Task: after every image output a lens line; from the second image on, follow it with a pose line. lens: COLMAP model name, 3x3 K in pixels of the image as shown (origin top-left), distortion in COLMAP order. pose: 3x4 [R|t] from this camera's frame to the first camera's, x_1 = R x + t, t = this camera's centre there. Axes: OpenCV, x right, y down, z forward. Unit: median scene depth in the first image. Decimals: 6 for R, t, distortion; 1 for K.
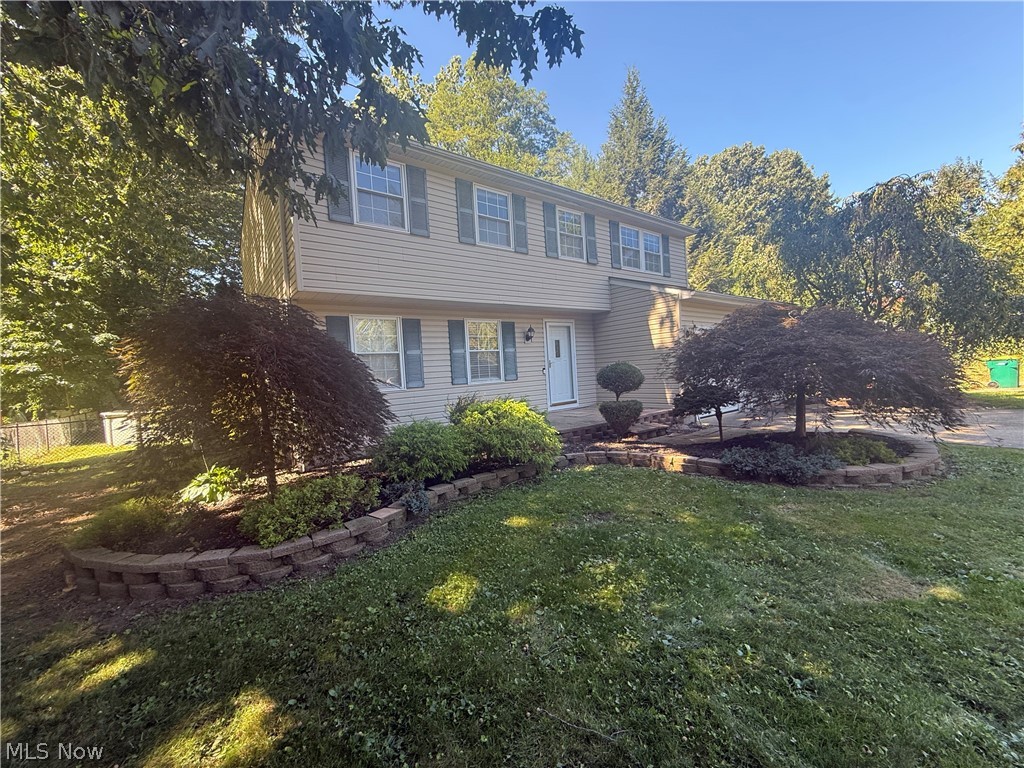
lens RADIAL K [[411.3, 0, 509.1], [0, 411.3, 385.8], [0, 0, 1]] dist [-0.000721, 0.000440]
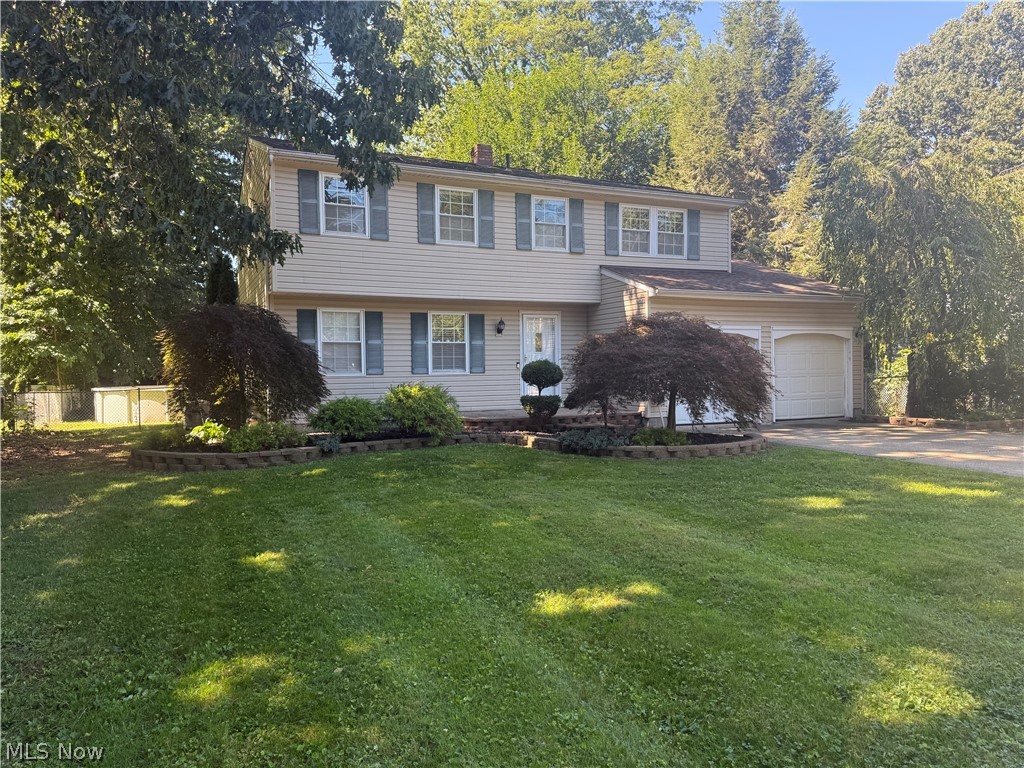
lens RADIAL K [[722.7, 0, 513.4], [0, 722.7, 393.4], [0, 0, 1]] dist [0.089011, -0.003939]
pose [[0.974936, 0.055585, -0.215432, 0.493602], [-0.054434, 0.998454, 0.011276, 0.011927], [0.215726, 0.000733, 0.976454, -0.722730]]
